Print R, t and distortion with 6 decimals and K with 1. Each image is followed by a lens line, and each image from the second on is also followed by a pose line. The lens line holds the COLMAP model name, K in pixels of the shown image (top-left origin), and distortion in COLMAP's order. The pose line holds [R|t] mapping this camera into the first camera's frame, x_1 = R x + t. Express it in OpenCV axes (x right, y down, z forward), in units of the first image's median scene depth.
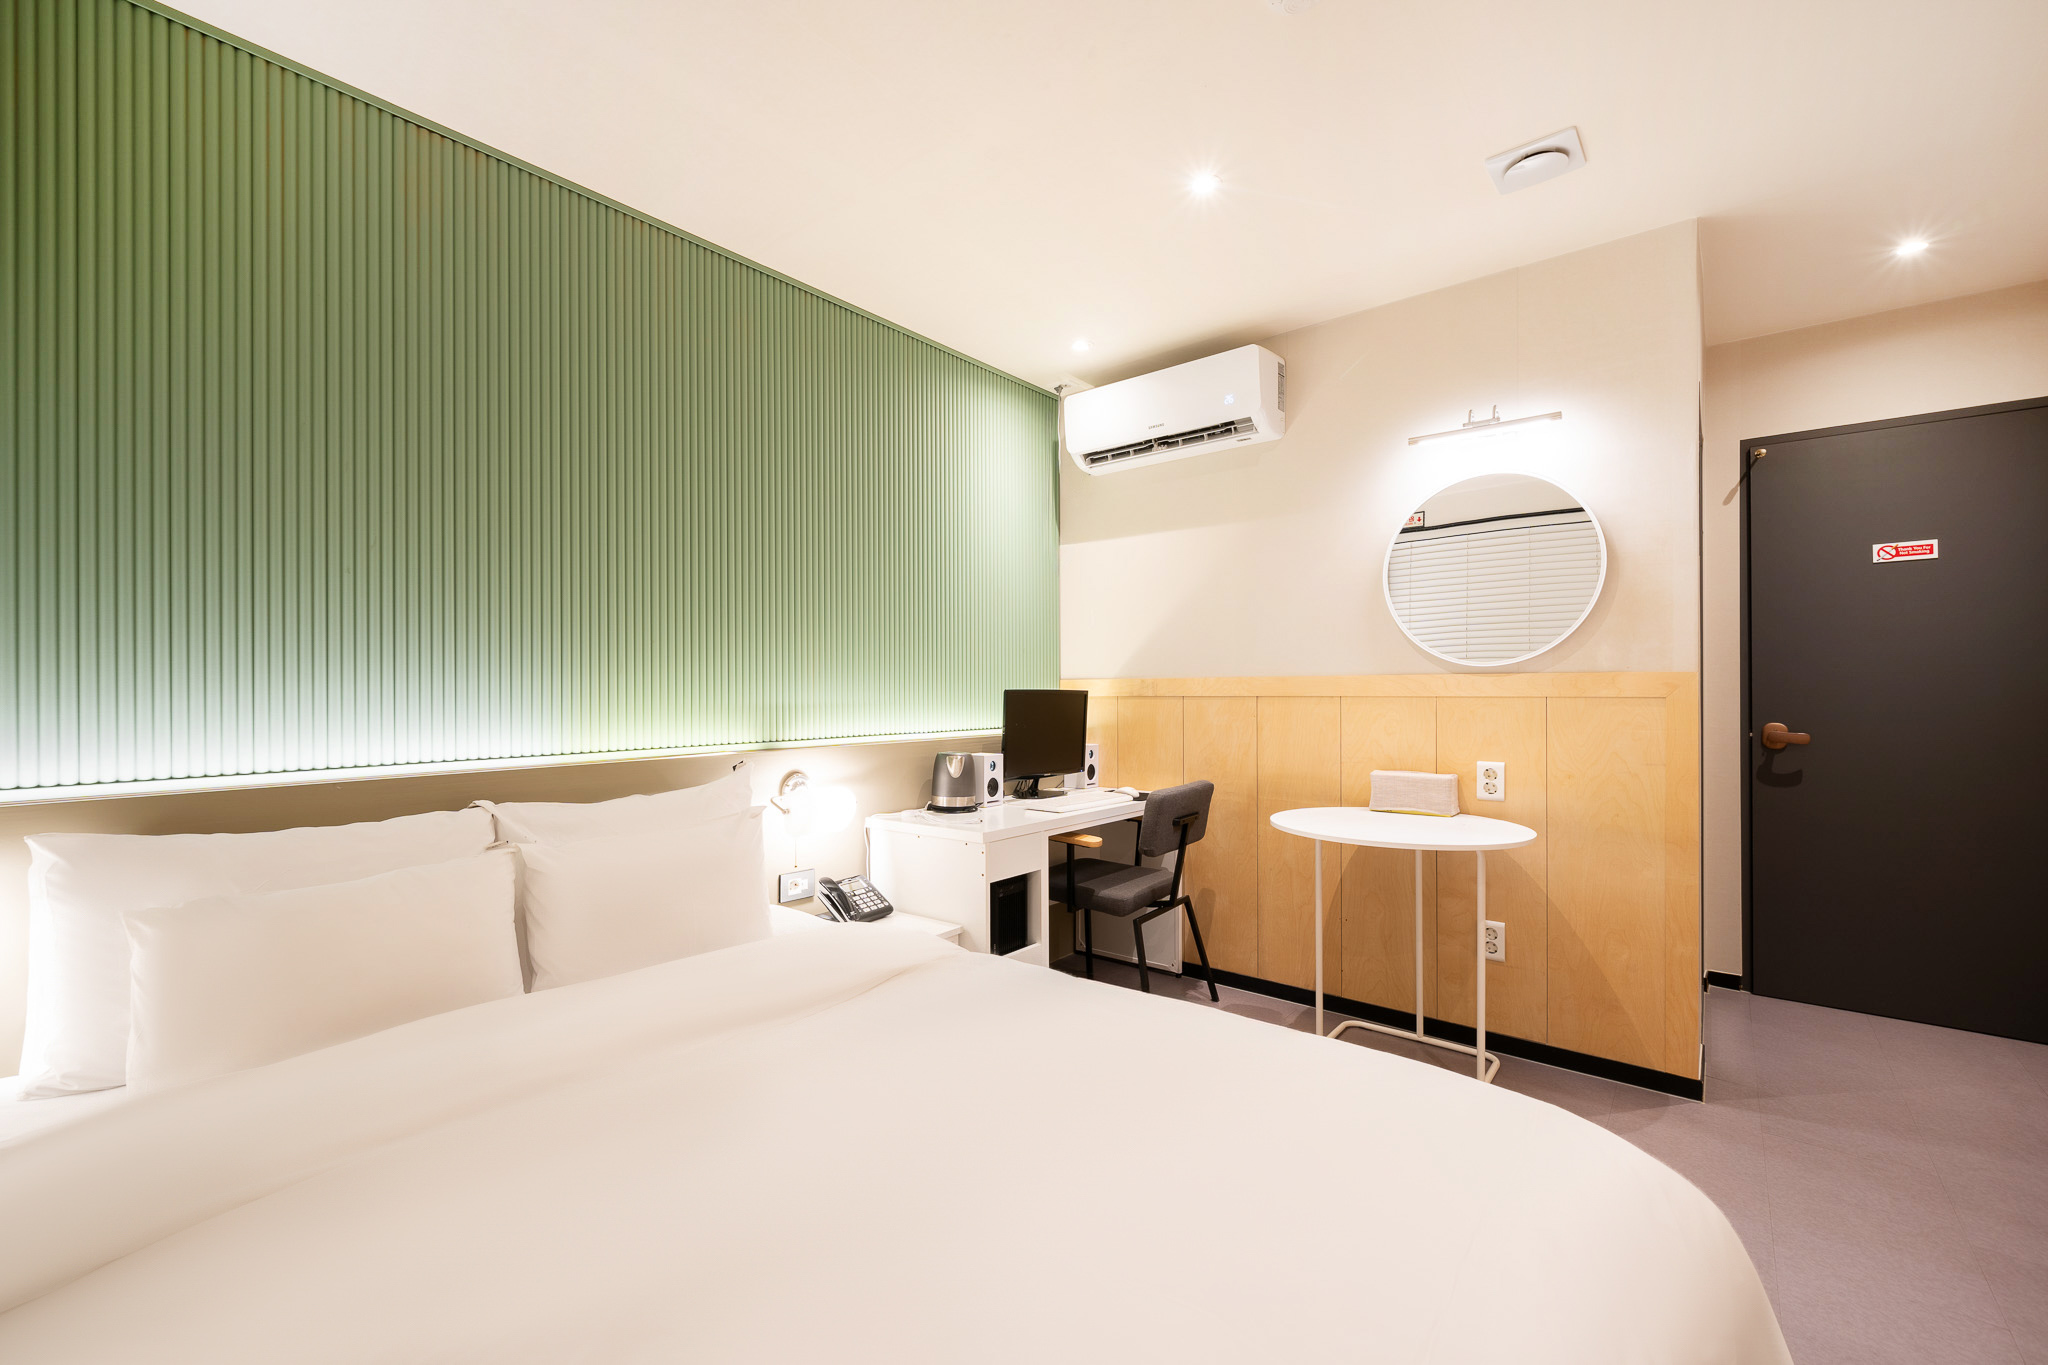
lens RADIAL K [[841.0, 0, 1024.3], [0, 841.0, 700.0], [0, 0, 1]] dist [0.000704, 0.000046]
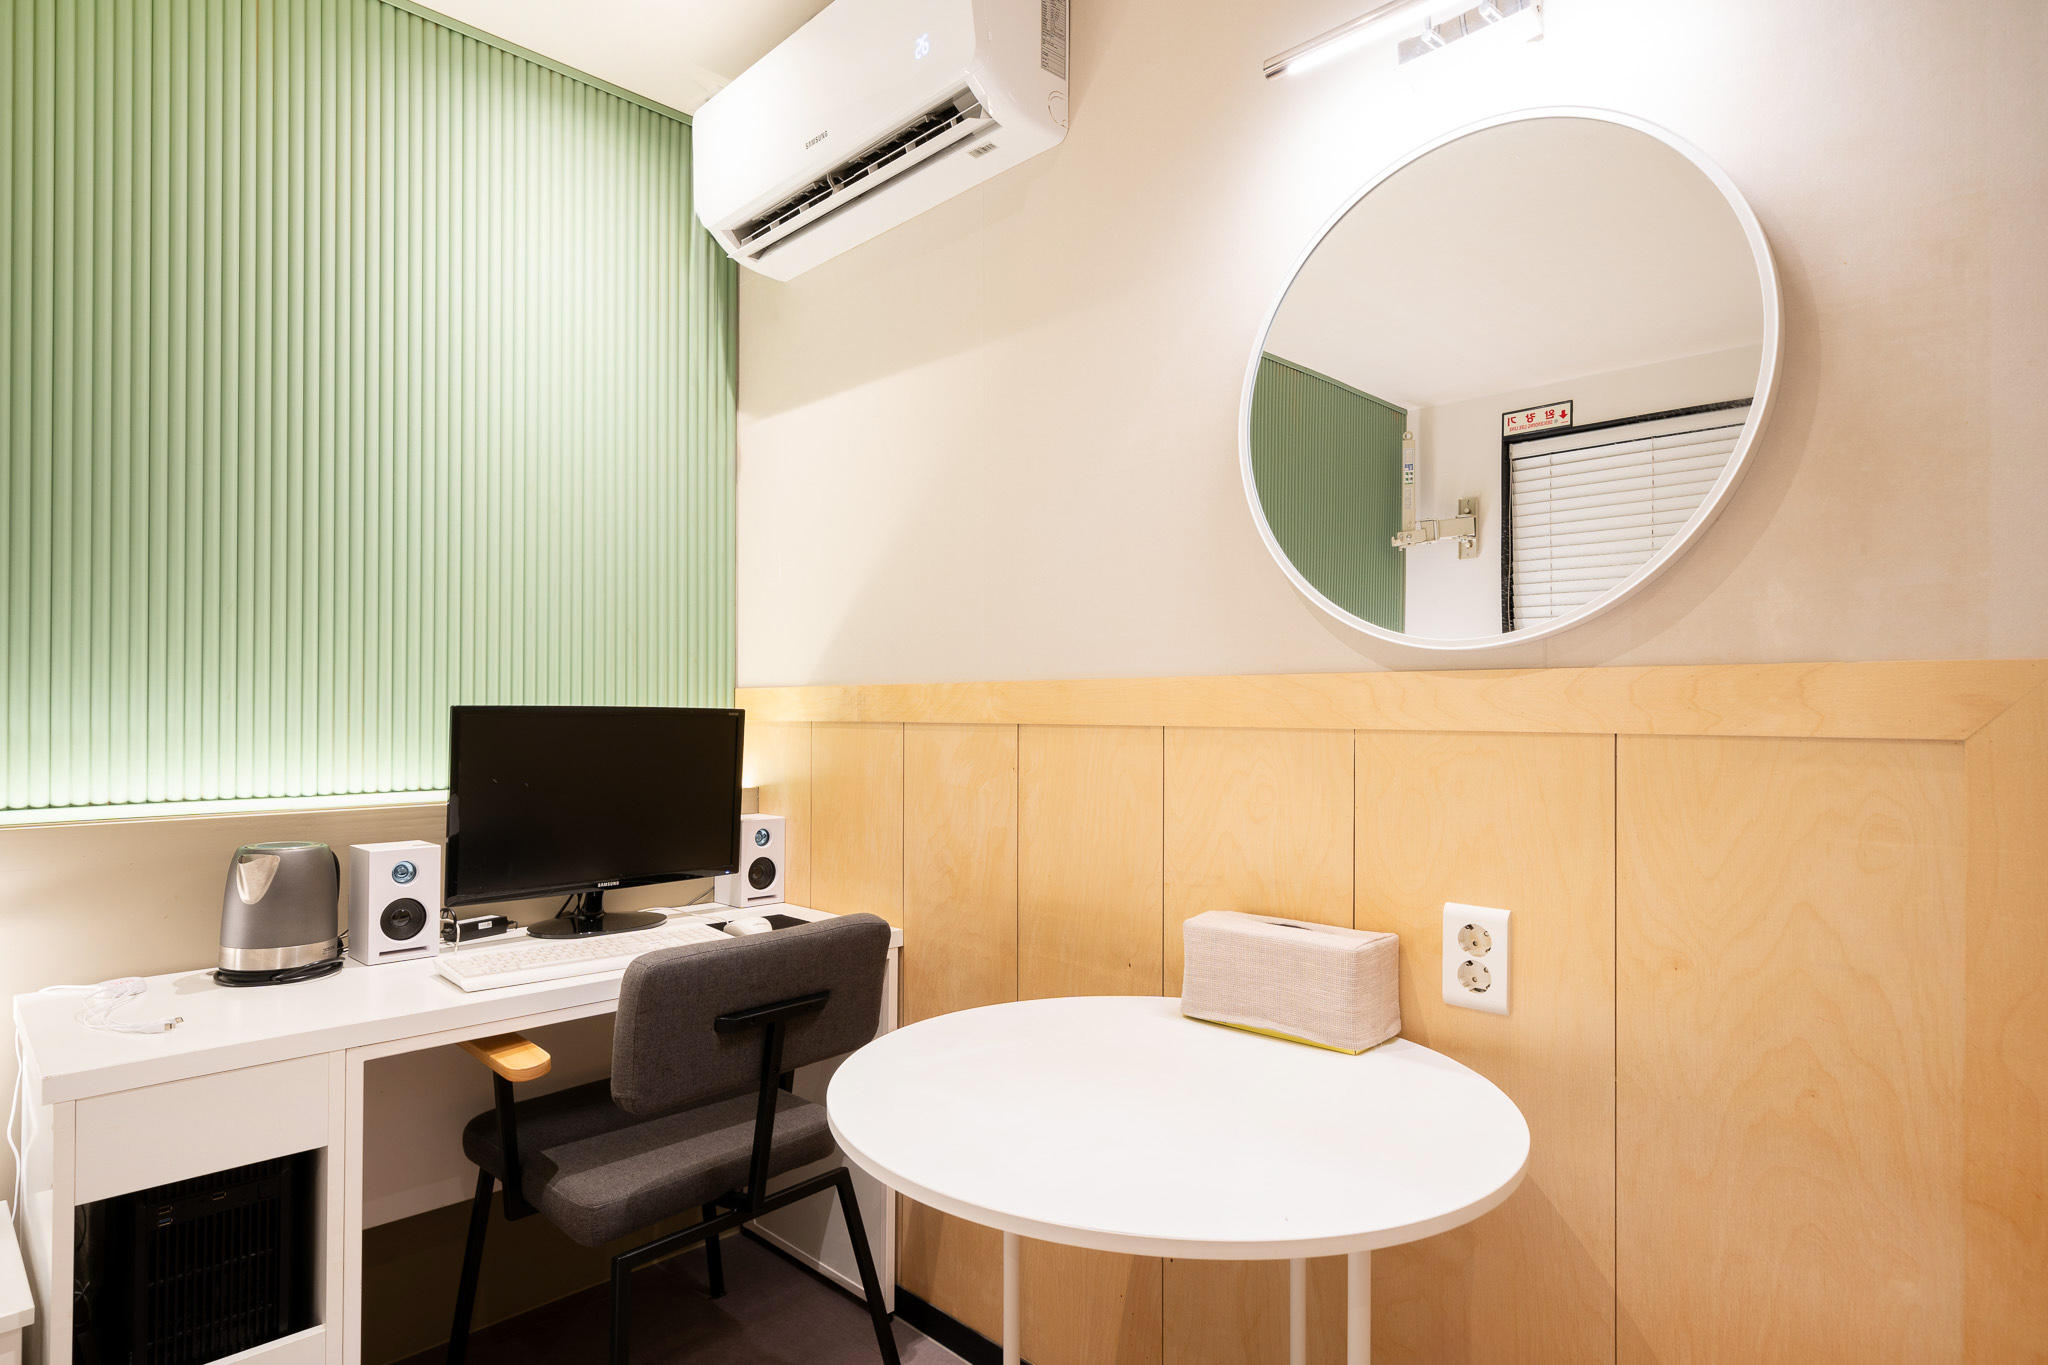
lens RADIAL K [[1103.8, 0, 1027.6], [0, 1103.8, 715.5], [0, 0, 1]] dist [-0.002444, -0.000438]
pose [[0.995563, 0.006254, -0.093892, 0.358658], [-0.006677, 0.999969, -0.004188, -0.006973], [0.093863, 0.004796, 0.995574, 0.440051]]
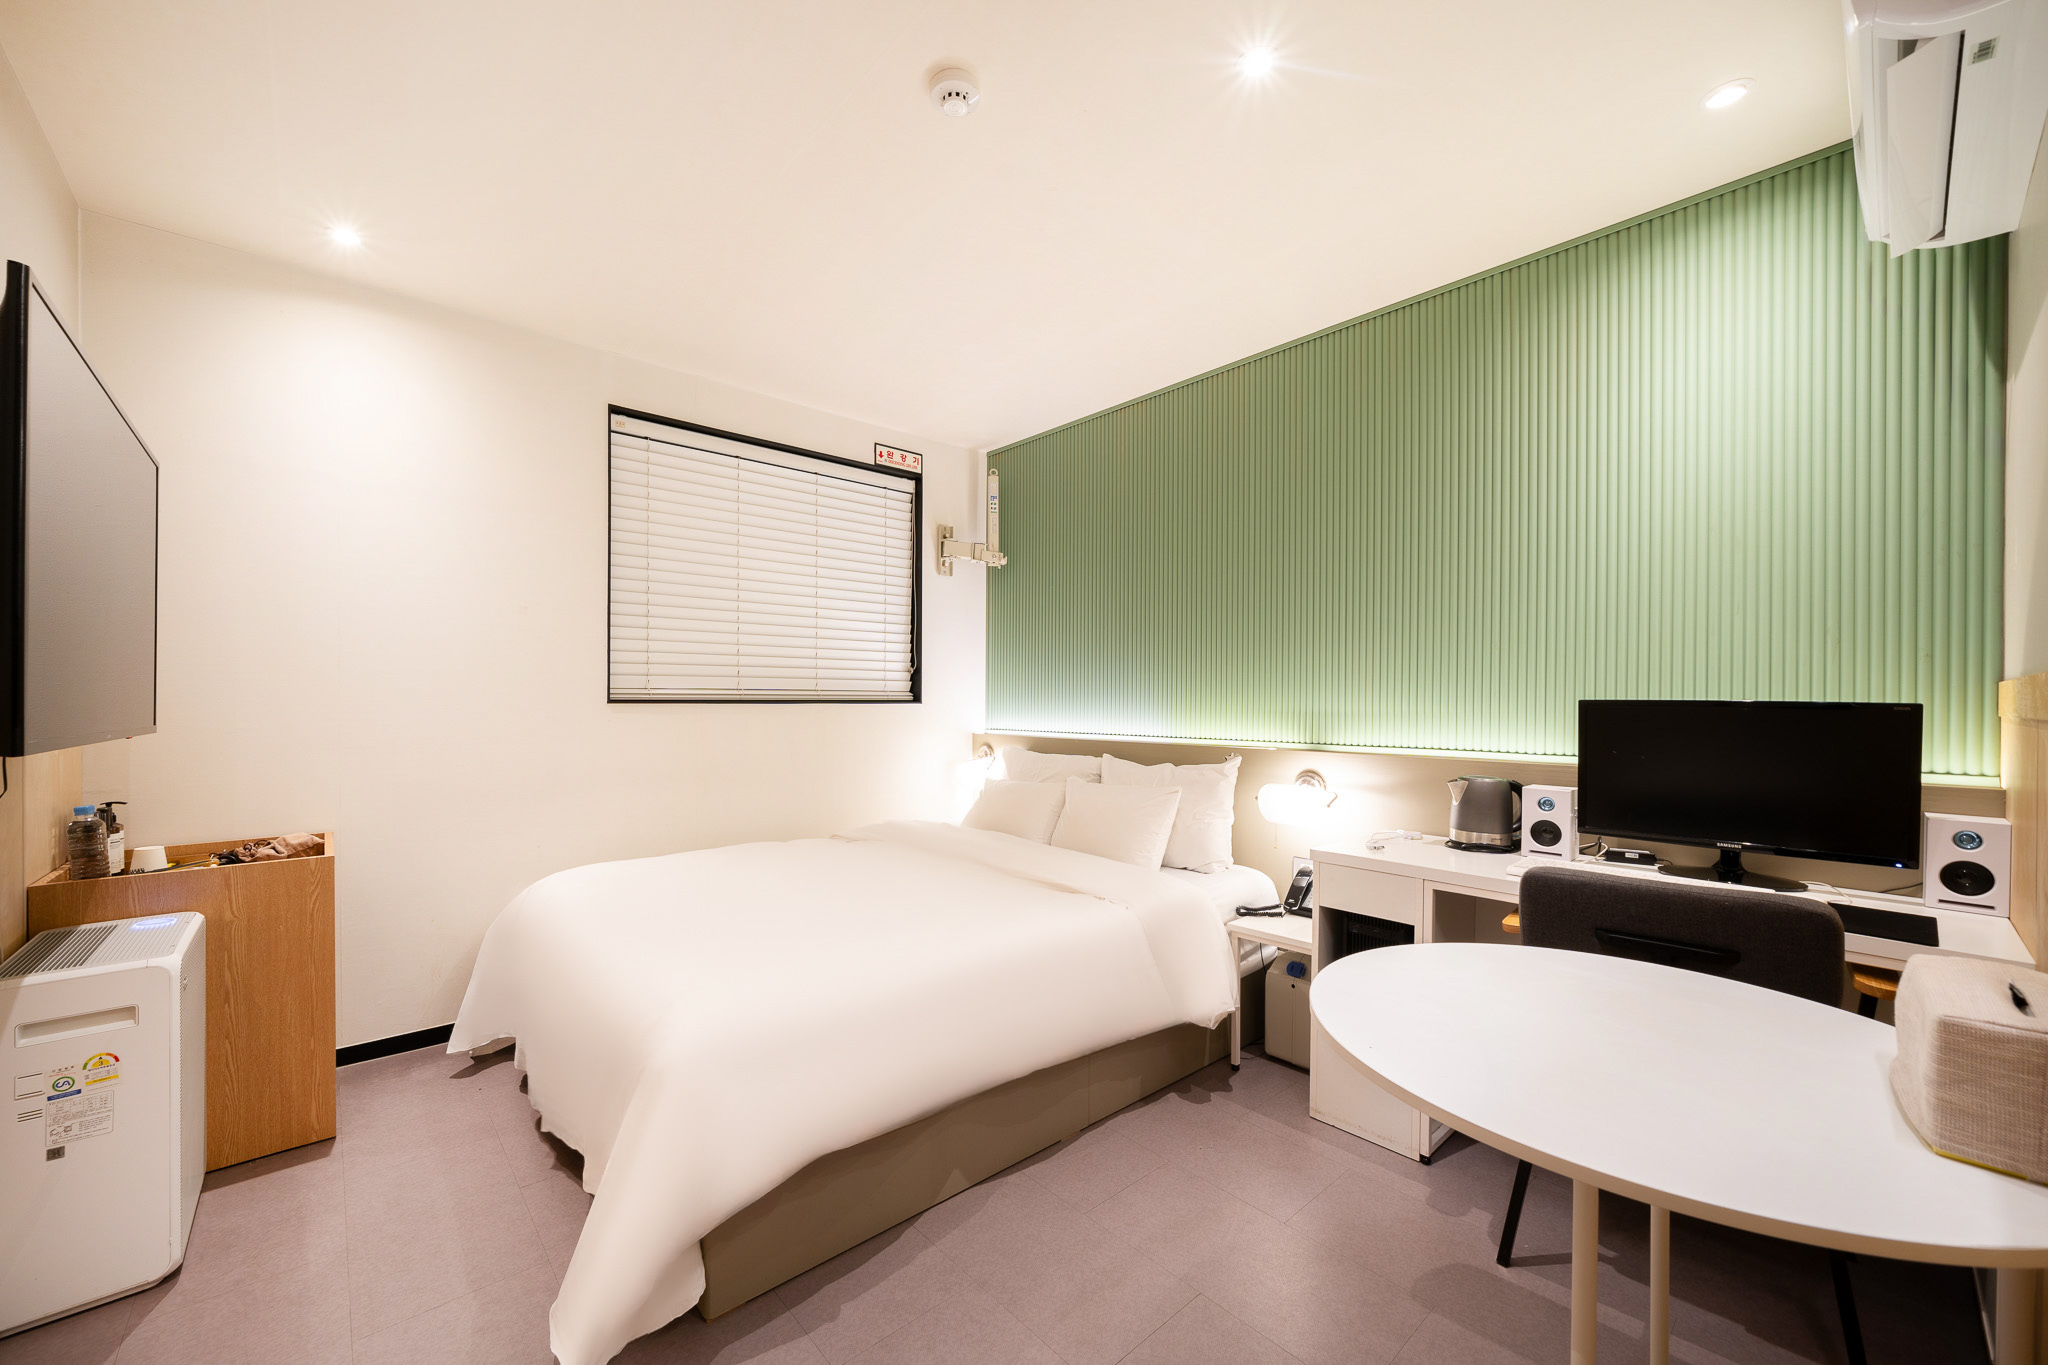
lens RADIAL K [[779.6, 0, 1029.4], [0, 779.6, 688.7], [0, 0, 1]] dist [-0.000656, -0.000090]
pose [[-0.151001, -0.001347, -0.988533, 0.709535], [-0.005425, 0.999985, -0.000534, -0.020086], [0.988519, 0.005282, -0.151006, 0.663523]]
